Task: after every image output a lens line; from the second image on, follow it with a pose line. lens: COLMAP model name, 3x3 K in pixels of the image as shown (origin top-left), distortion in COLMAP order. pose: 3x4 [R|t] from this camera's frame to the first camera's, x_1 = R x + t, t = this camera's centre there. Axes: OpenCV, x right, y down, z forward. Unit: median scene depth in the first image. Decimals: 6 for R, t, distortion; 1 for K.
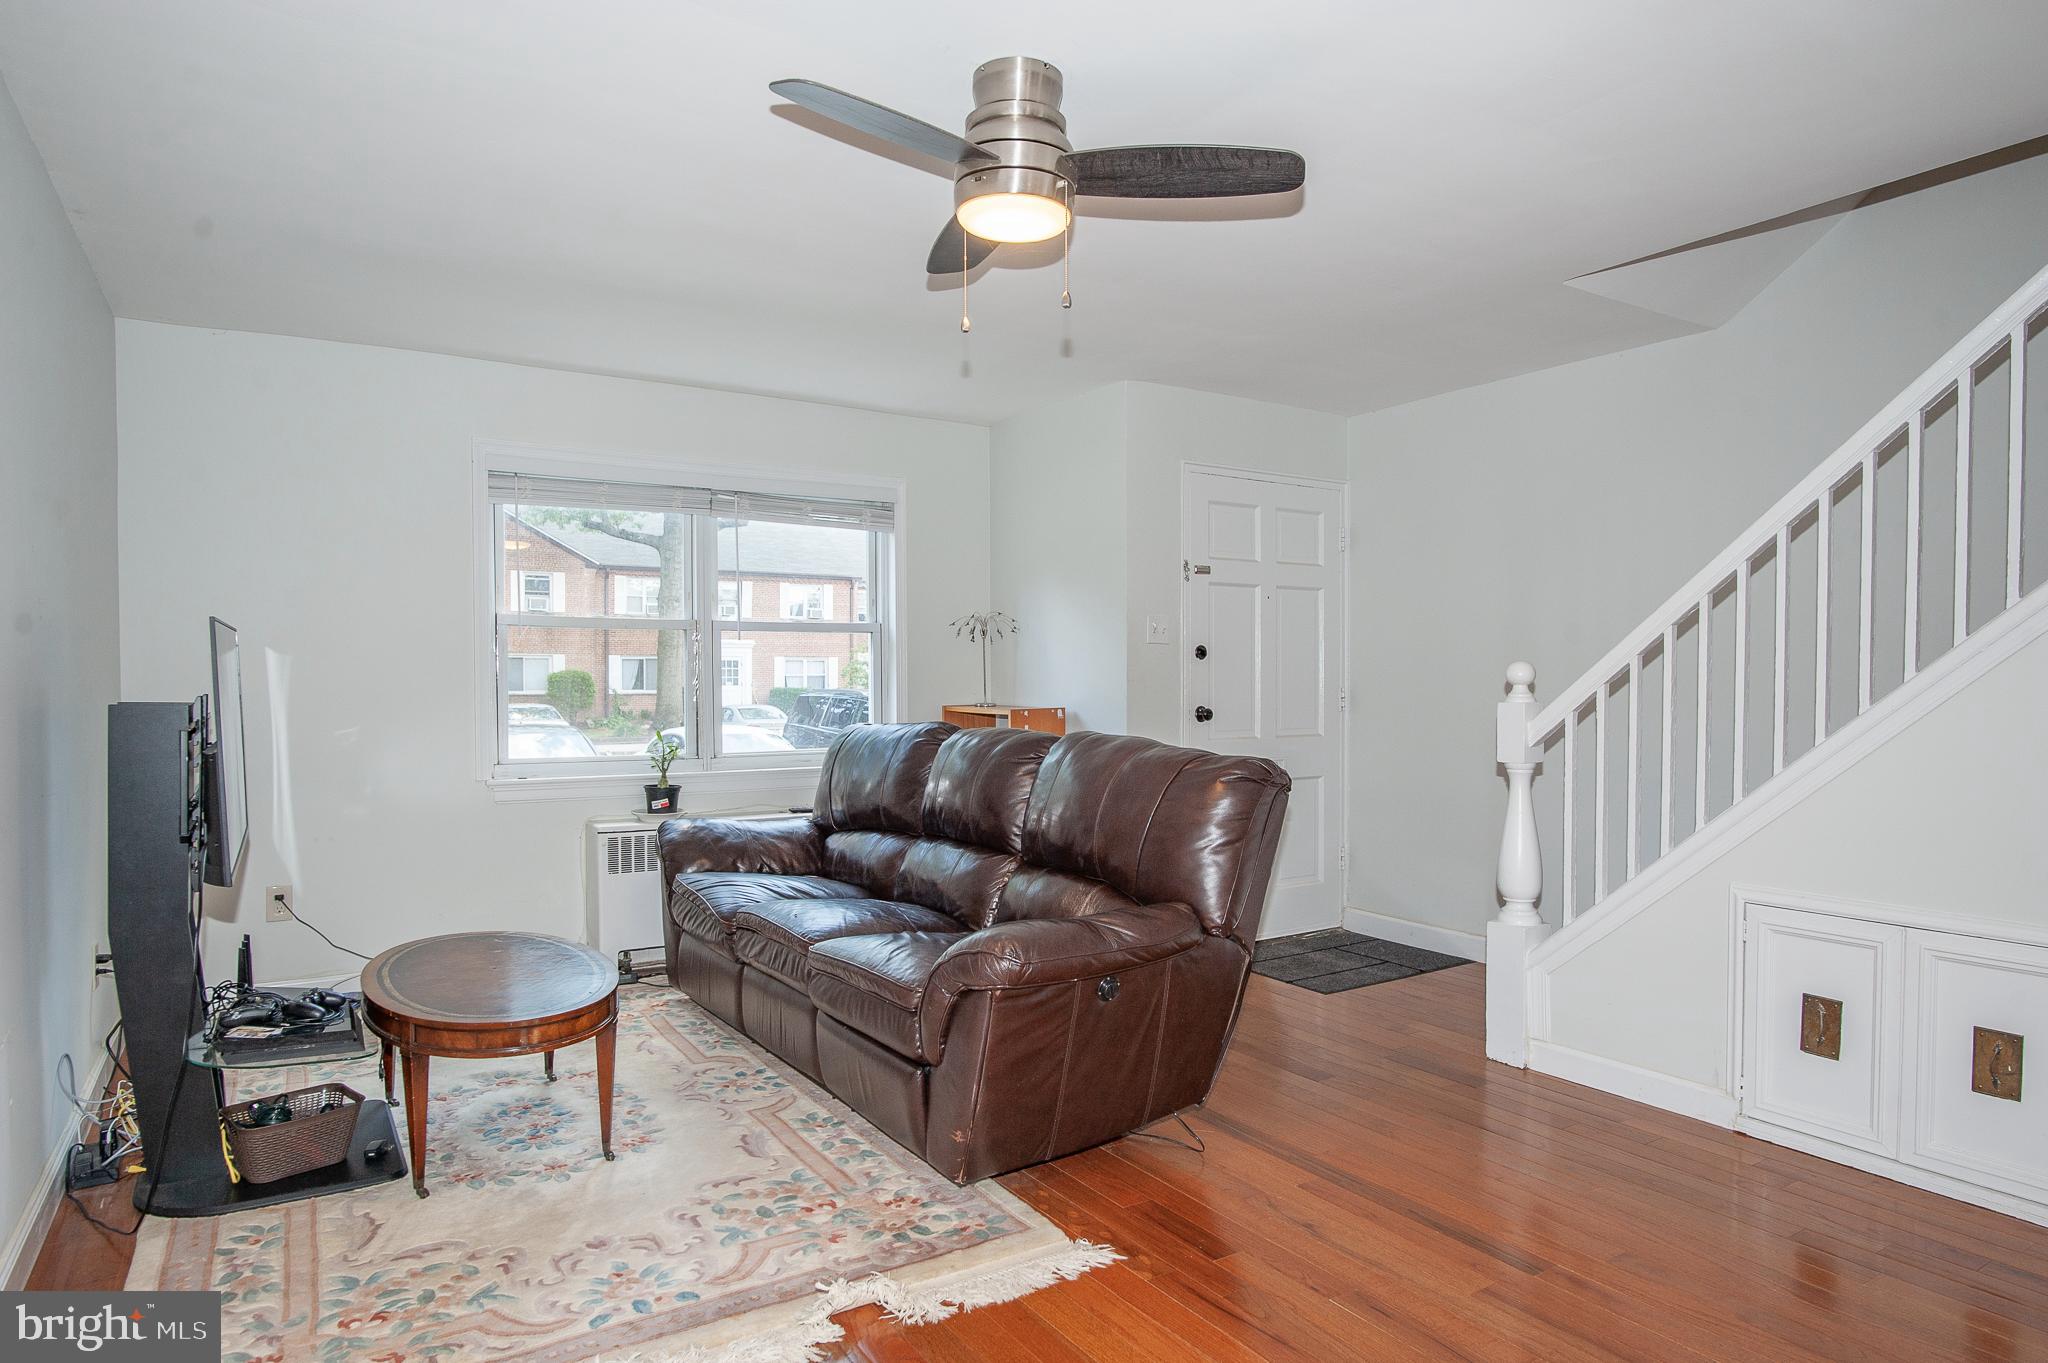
lens RADIAL K [[1184.6, 0, 1024.0], [0, 1184.6, 681.5], [0, 0, 1]] dist [-0.025627, 0.000688]
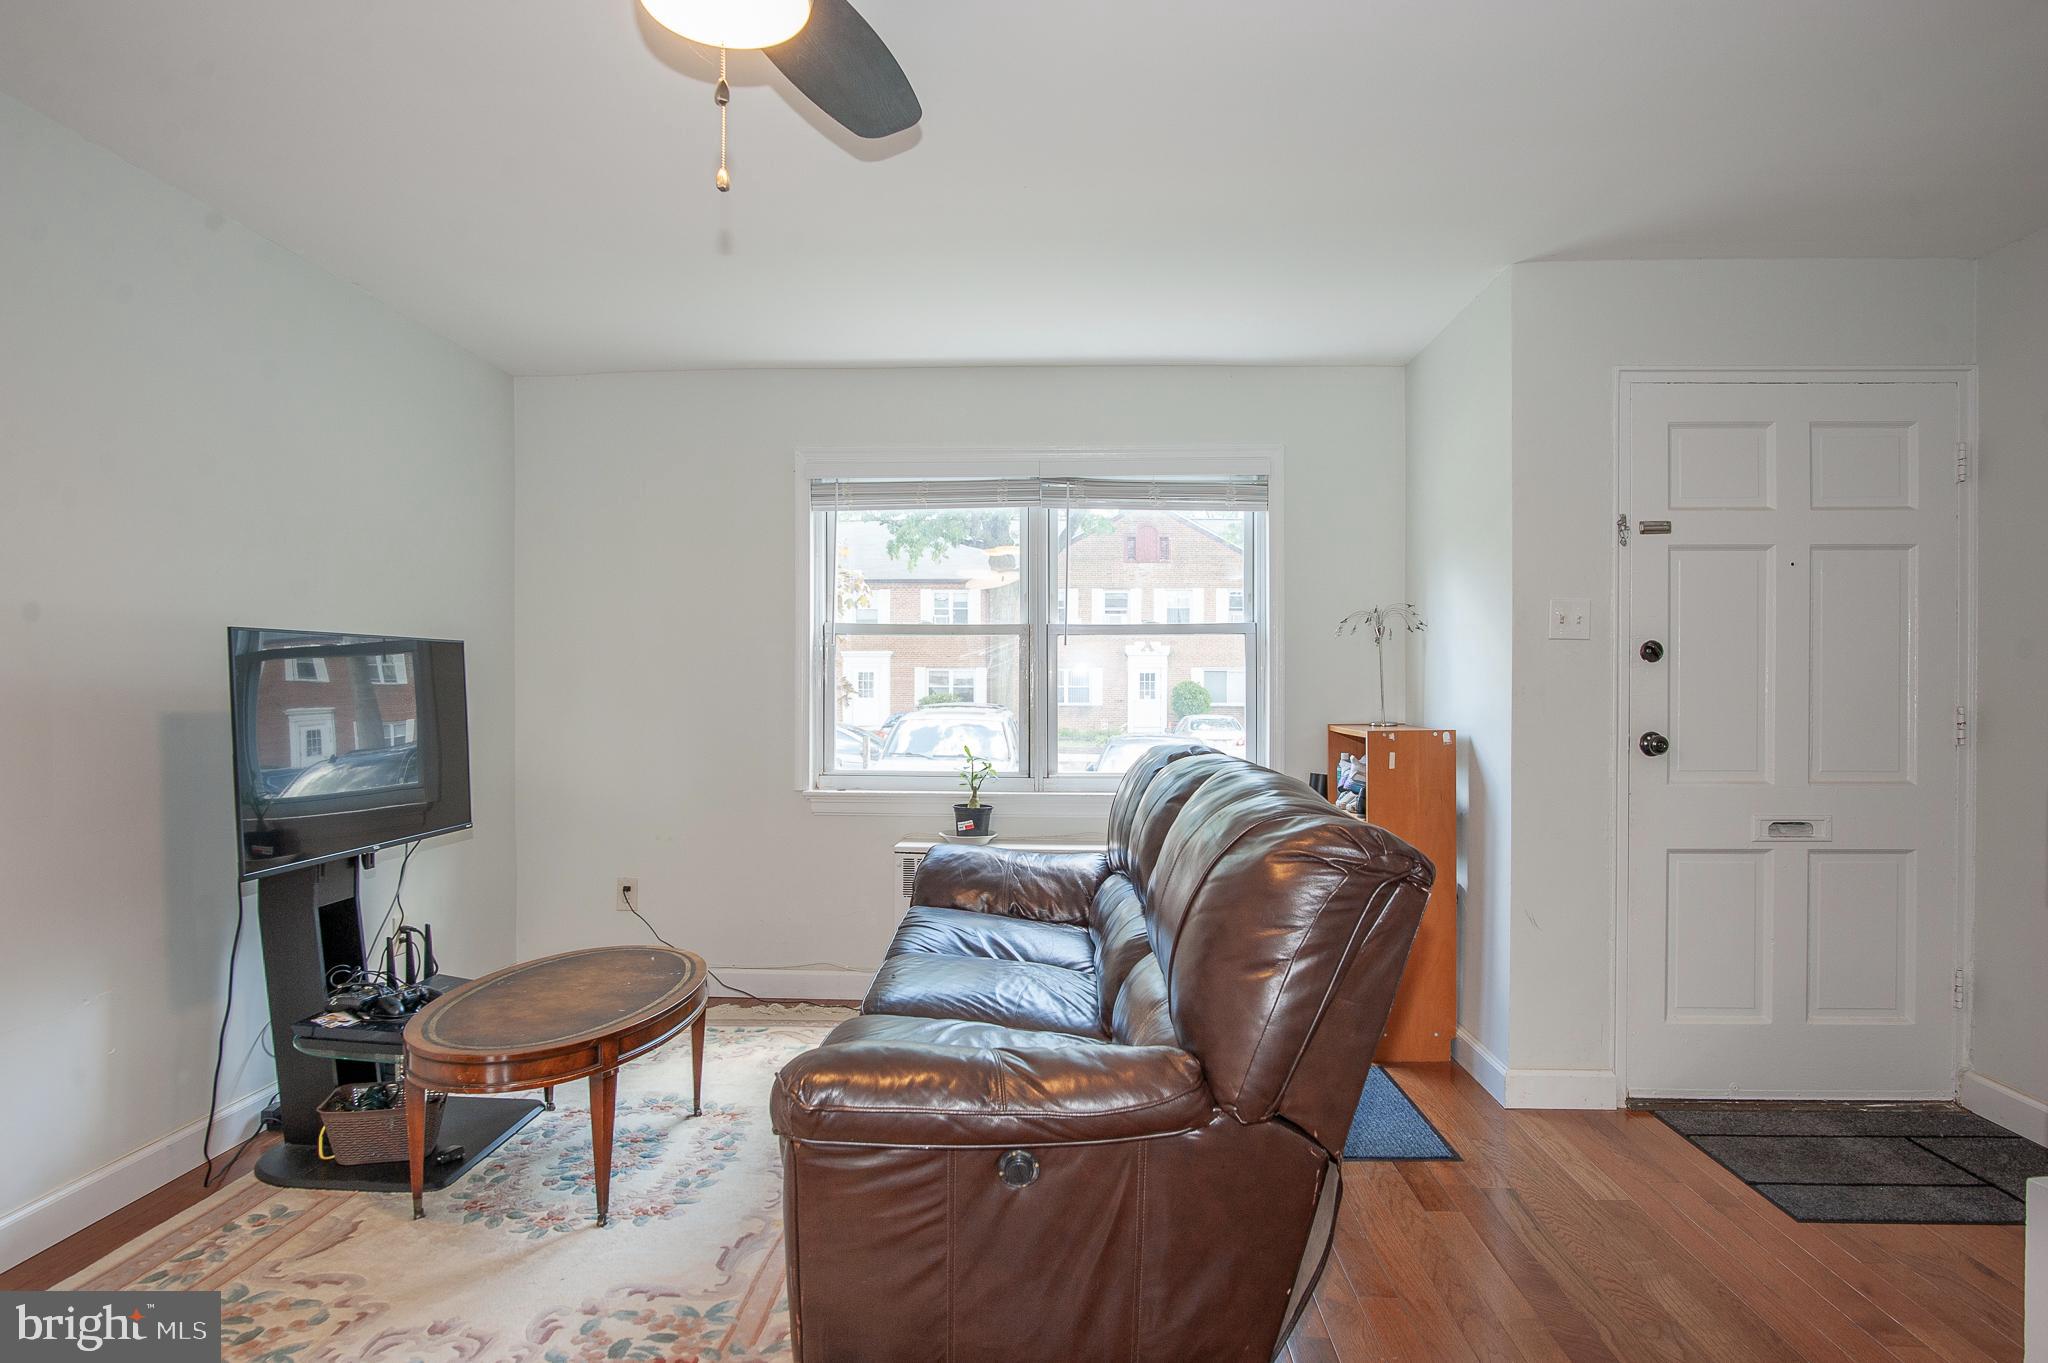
lens RADIAL K [[1184.6, 0, 1024.0], [0, 1184.6, 681.5], [0, 0, 1]] dist [-0.025627, 0.000688]
pose [[0.818867, -0.000881, -0.573983, 0.252931], [-0.006088, 0.999929, -0.010221, 0.001189], [0.573952, 0.011864, 0.818803, 0.270921]]
